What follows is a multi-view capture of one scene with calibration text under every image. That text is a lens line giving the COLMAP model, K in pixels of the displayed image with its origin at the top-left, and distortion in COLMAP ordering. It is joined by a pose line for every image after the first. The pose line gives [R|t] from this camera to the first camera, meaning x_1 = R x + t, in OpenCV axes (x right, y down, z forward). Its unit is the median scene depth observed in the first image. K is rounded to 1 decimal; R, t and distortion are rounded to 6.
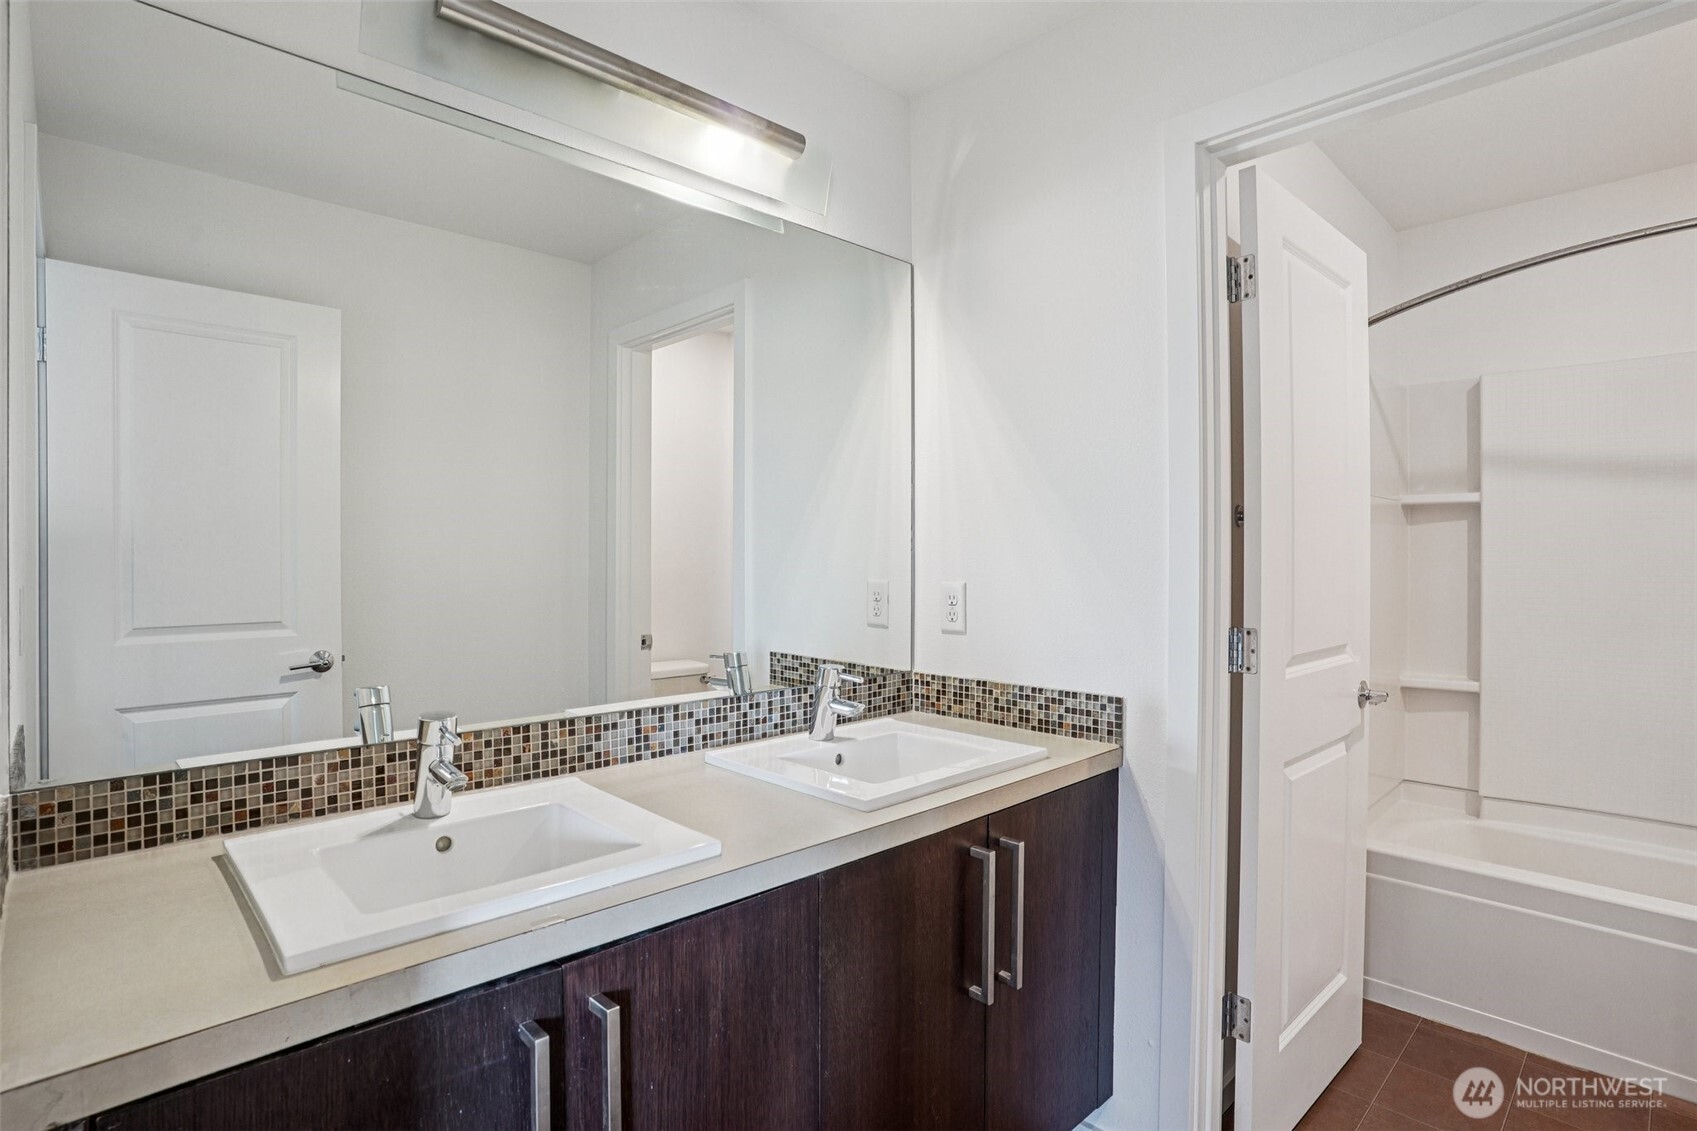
lens RADIAL K [[855.9, 0, 848.6], [0, 855.9, 554.7], [0, 0, 1]] dist [-0.060387, 0.027568]
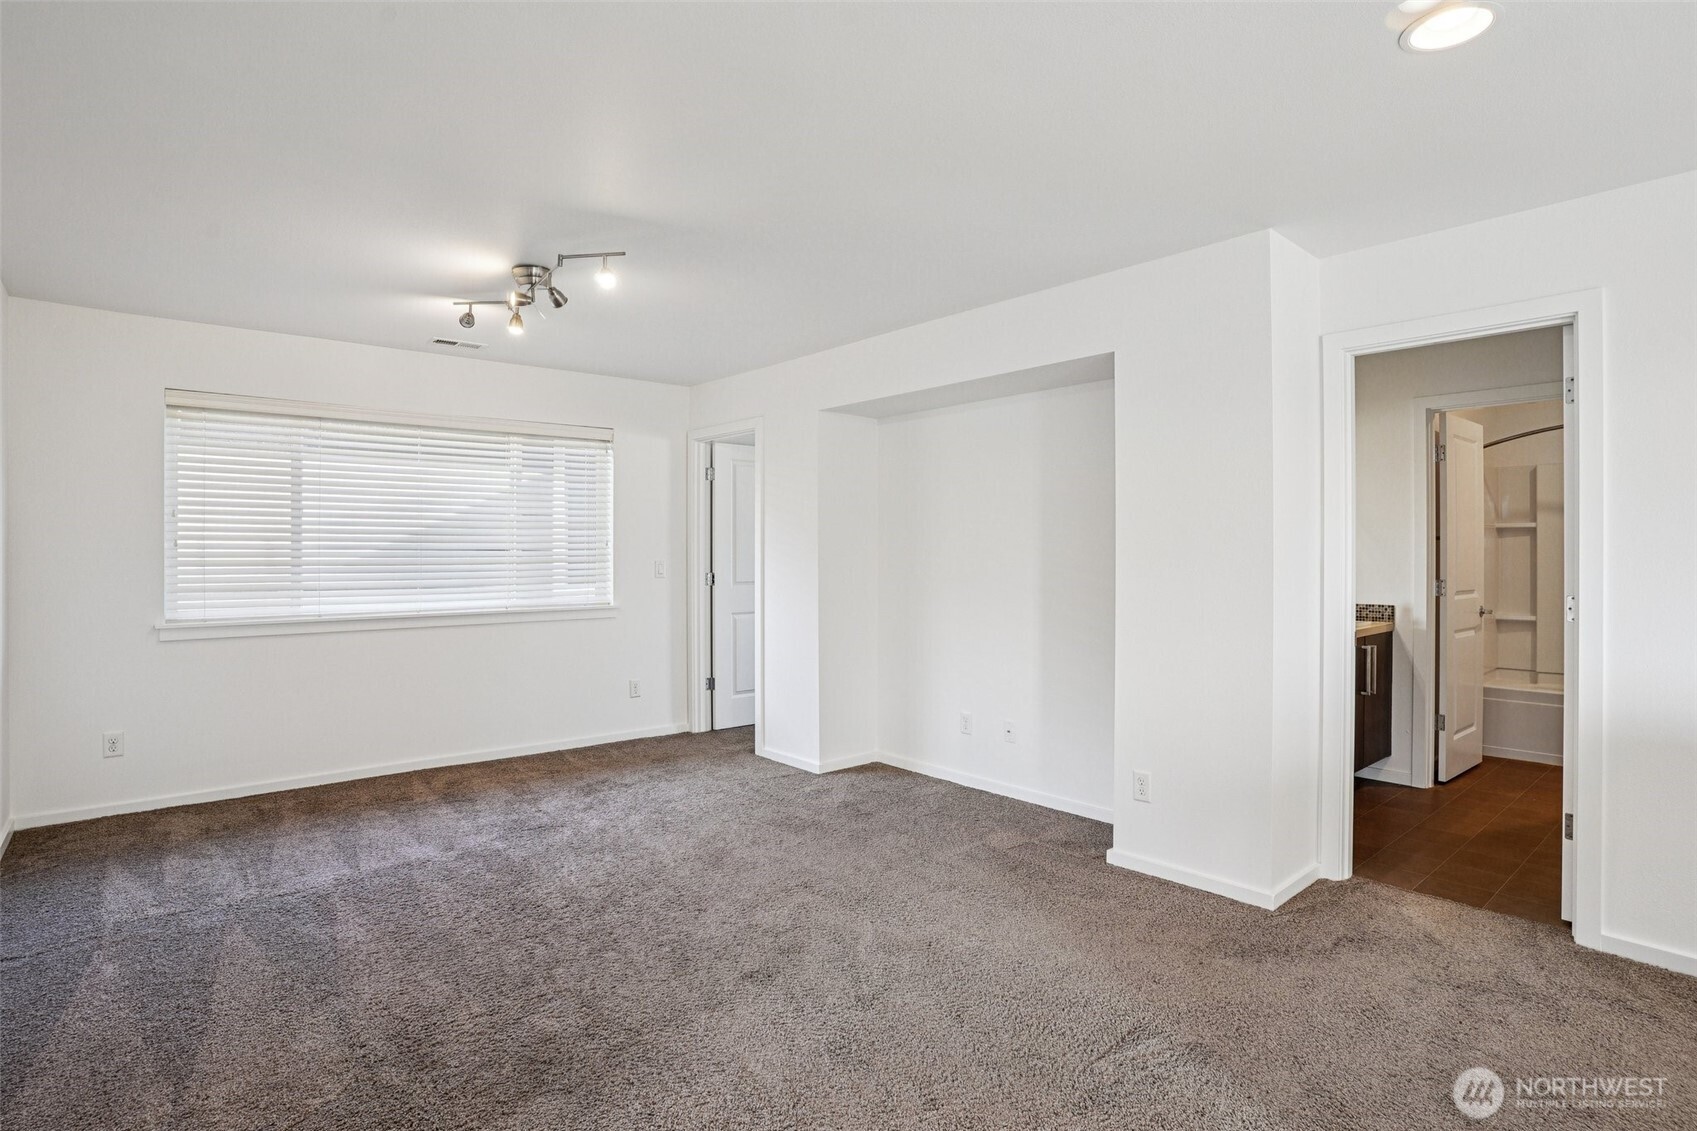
lens RADIAL K [[855.9, 0, 848.6], [0, 855.9, 554.7], [0, 0, 1]] dist [-0.060387, 0.027568]
pose [[0.998083, -0.002164, -0.061857, -1.063342], [0.002164, 0.999998, -0.000069, 0.001691], [0.061857, -0.000065, 0.998085, -1.515958]]
